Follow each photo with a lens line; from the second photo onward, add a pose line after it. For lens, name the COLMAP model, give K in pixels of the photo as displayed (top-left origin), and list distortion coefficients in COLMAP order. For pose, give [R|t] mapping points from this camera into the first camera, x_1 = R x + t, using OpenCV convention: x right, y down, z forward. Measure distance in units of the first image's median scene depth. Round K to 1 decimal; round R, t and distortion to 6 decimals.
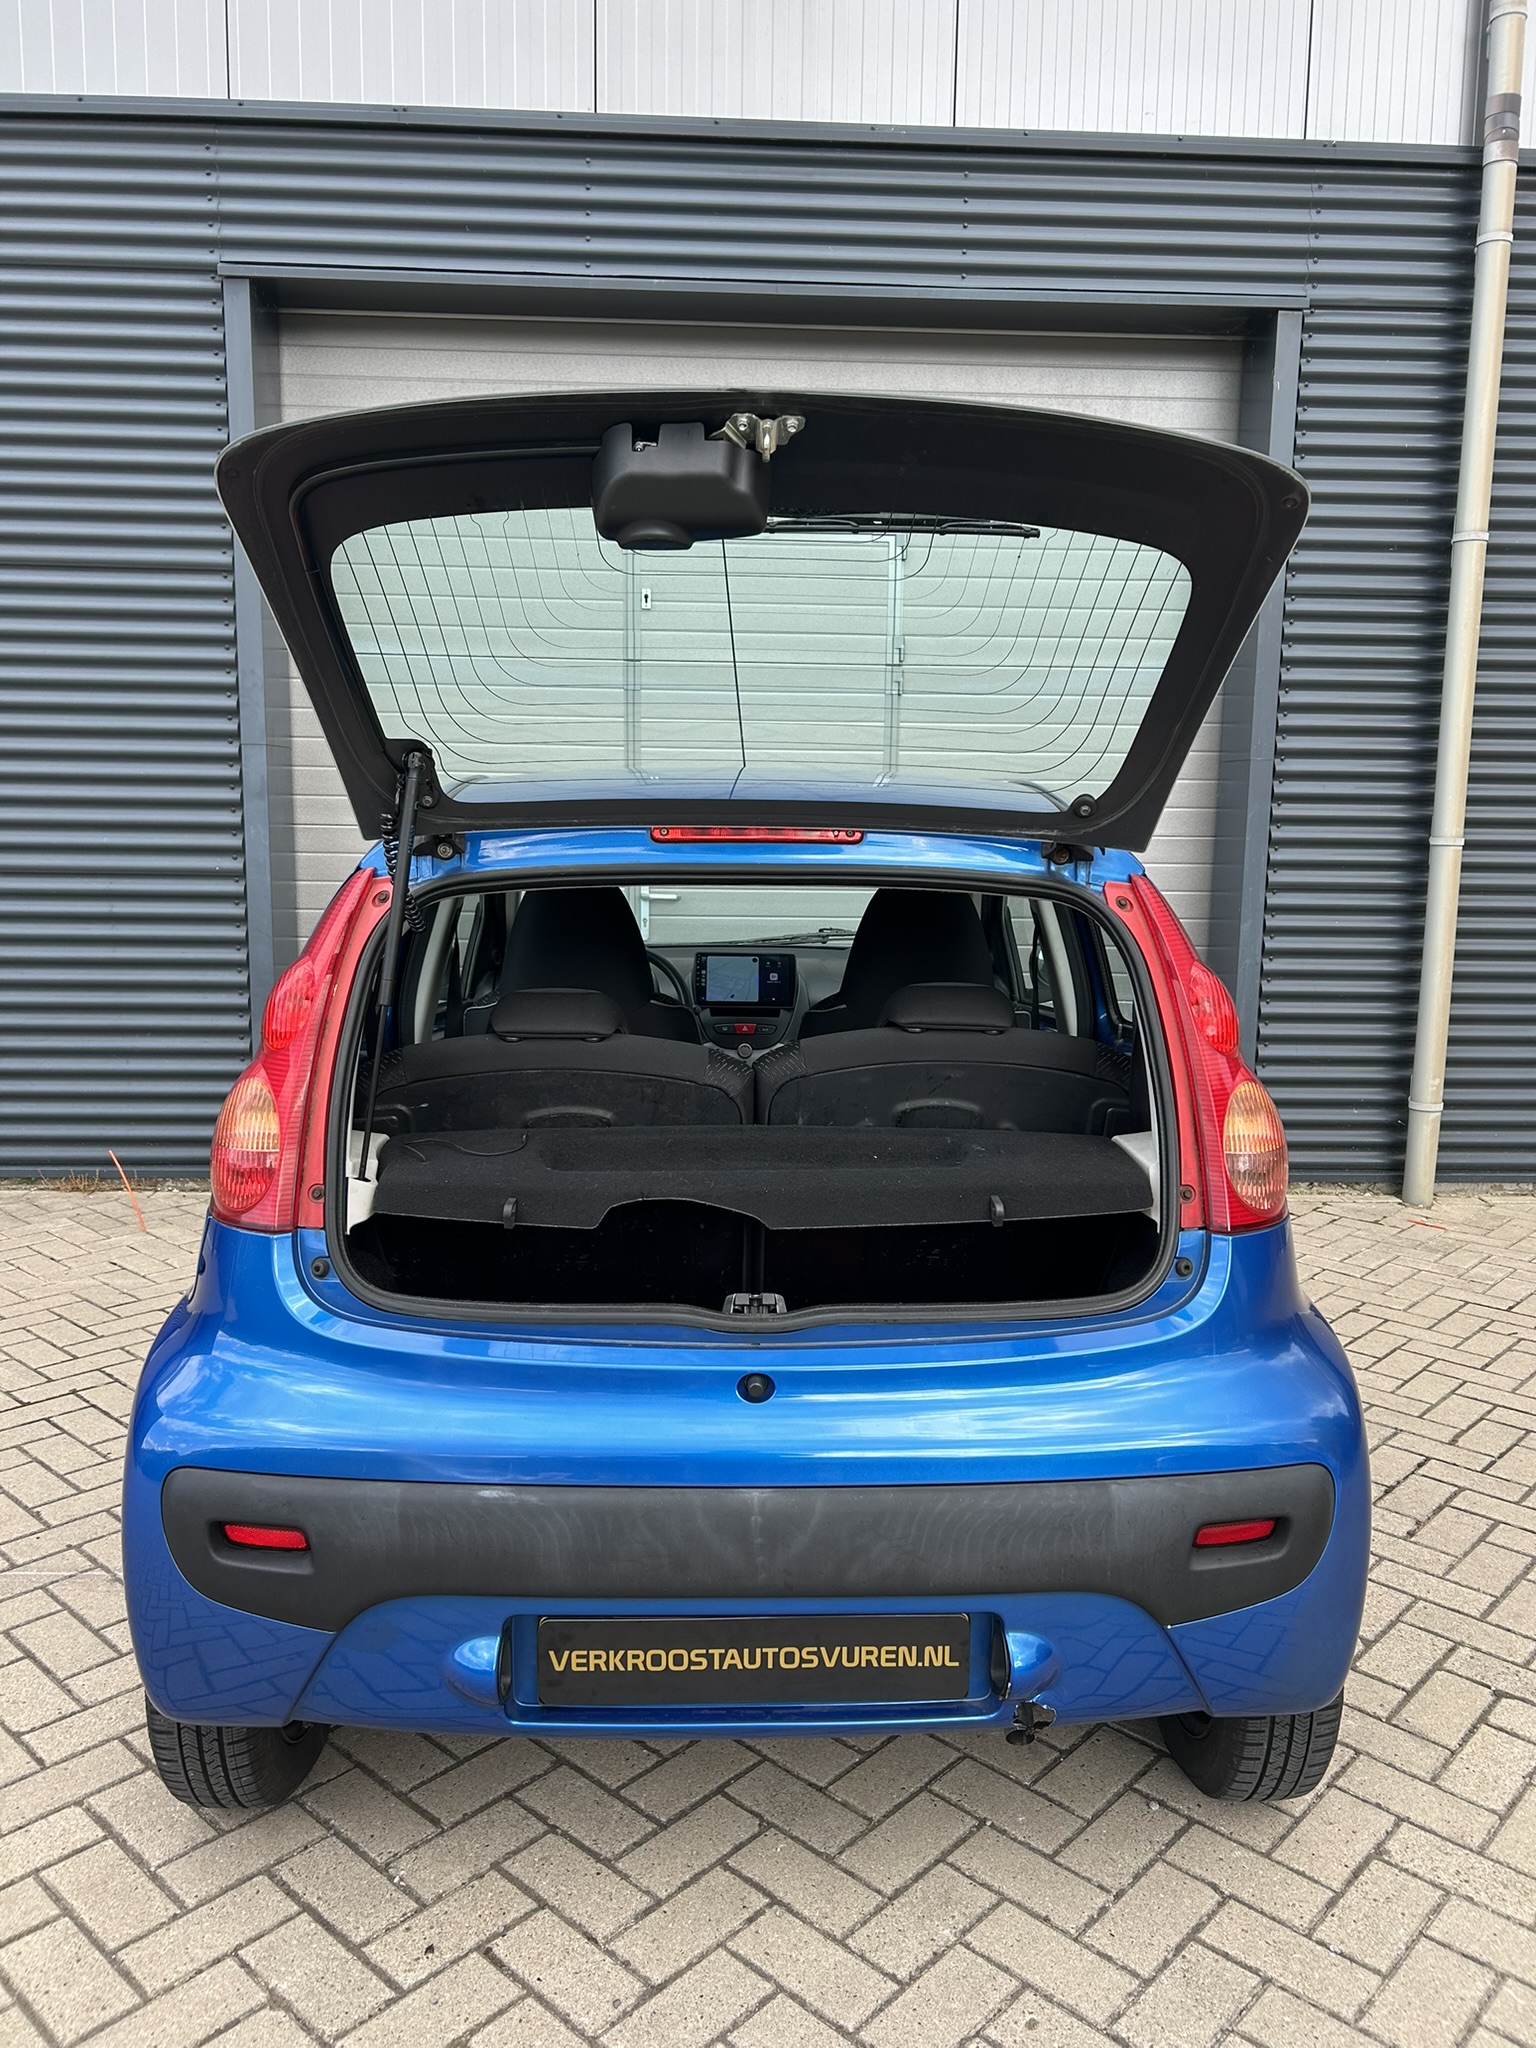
lens RADIAL K [[1539.8, 0, 776.4], [0, 1539.8, 1019.3], [0, 0, 1]] dist [0.030413, -0.035491]
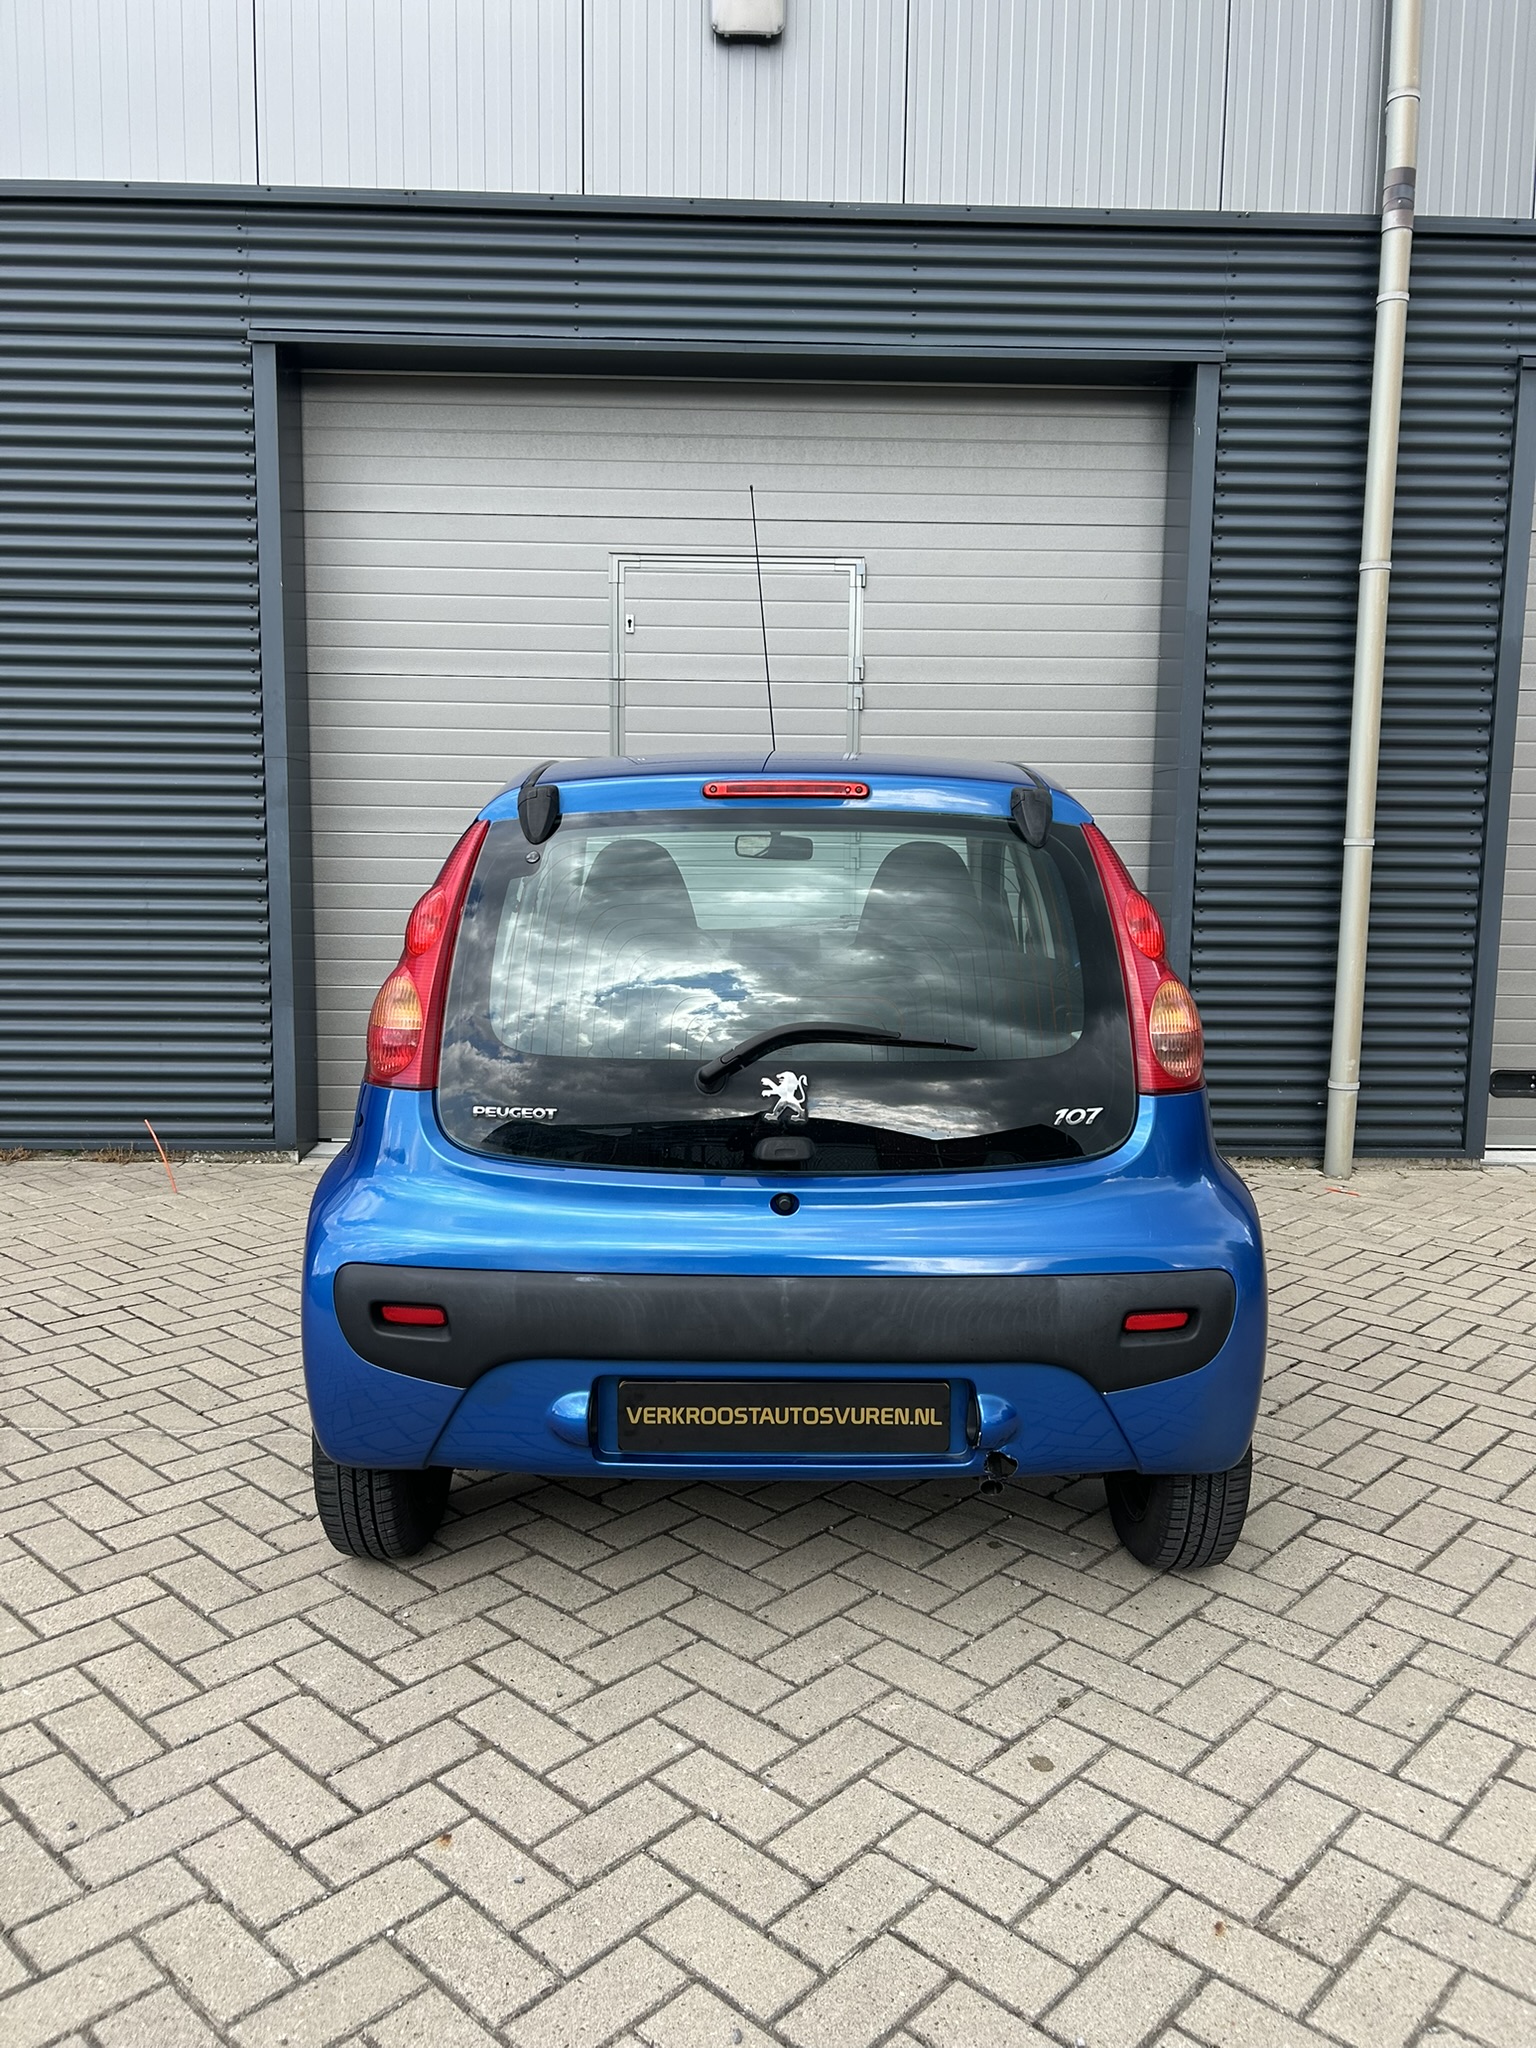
lens RADIAL K [[1541.3, 0, 755.1], [0, 1541.3, 1024.8], [0, 0, 1]] dist [0.032301, -0.033249]
pose [[0.999863, -0.000722, -0.016531, 0.026228], [0.000331, 0.999719, -0.023688, 0.043404], [0.016543, 0.023680, 0.999583, -0.108350]]
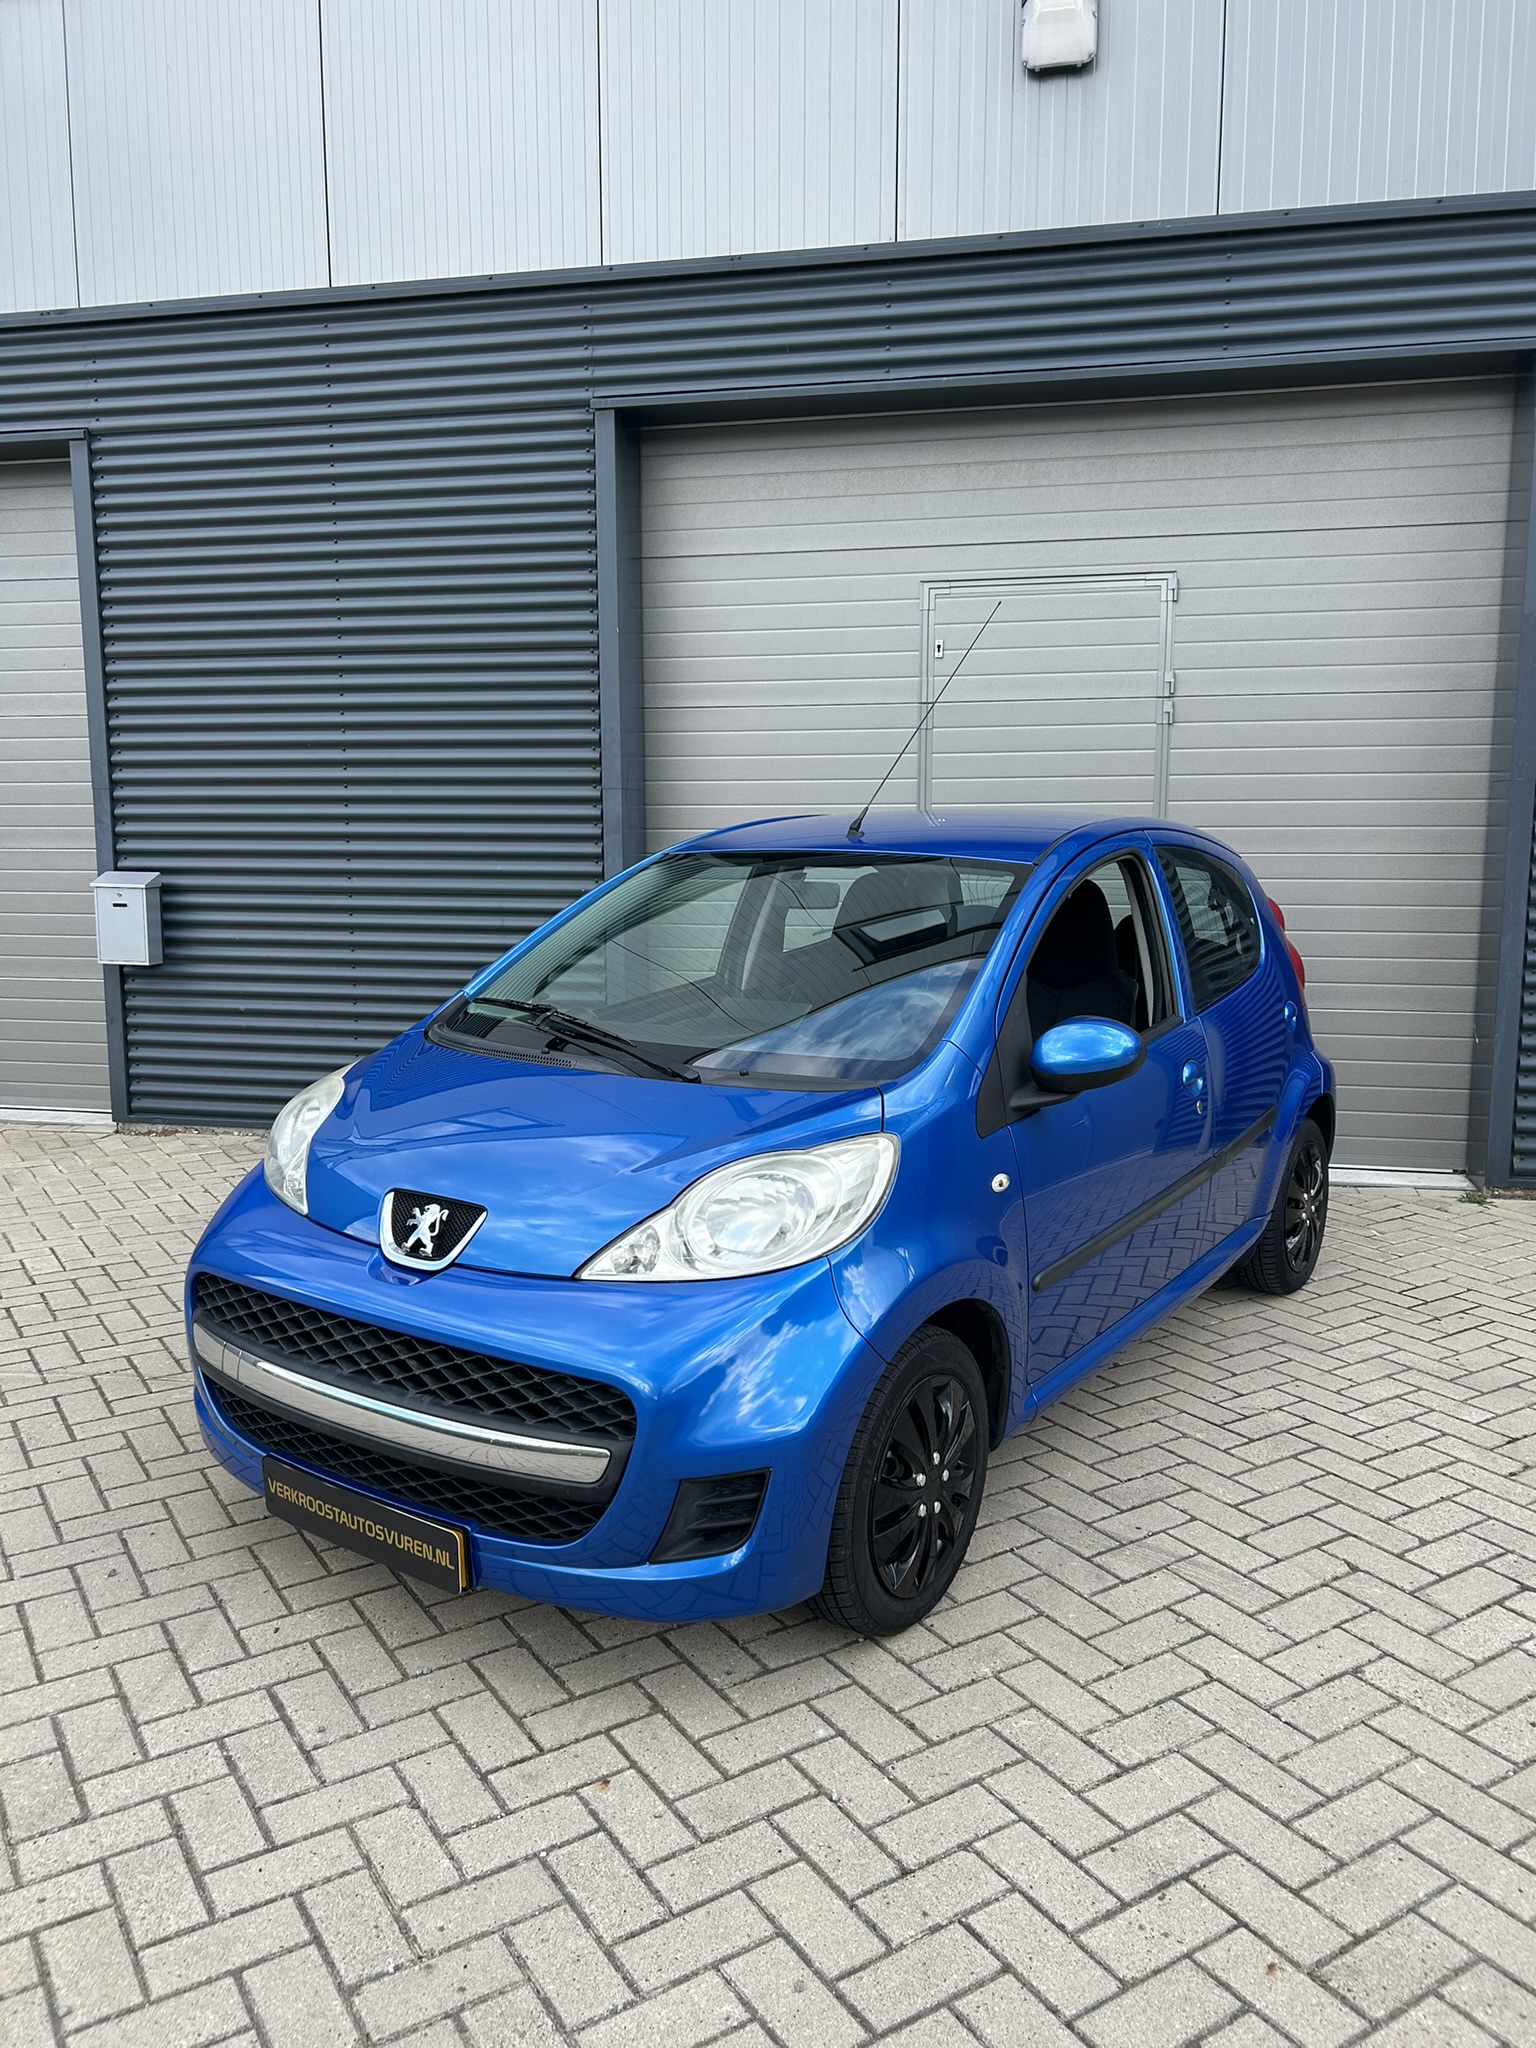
lens RADIAL K [[1540.3, 0, 768.0], [0, 1540.3, 1024.0], [0, 0, 1]] dist [0.040983, -0.045896]
pose [[0.965013, 0.019288, -0.261491, 0.109431], [-0.021424, 0.999756, -0.005319, 0.013613], [0.261325, 0.010735, 0.965191, -0.150334]]
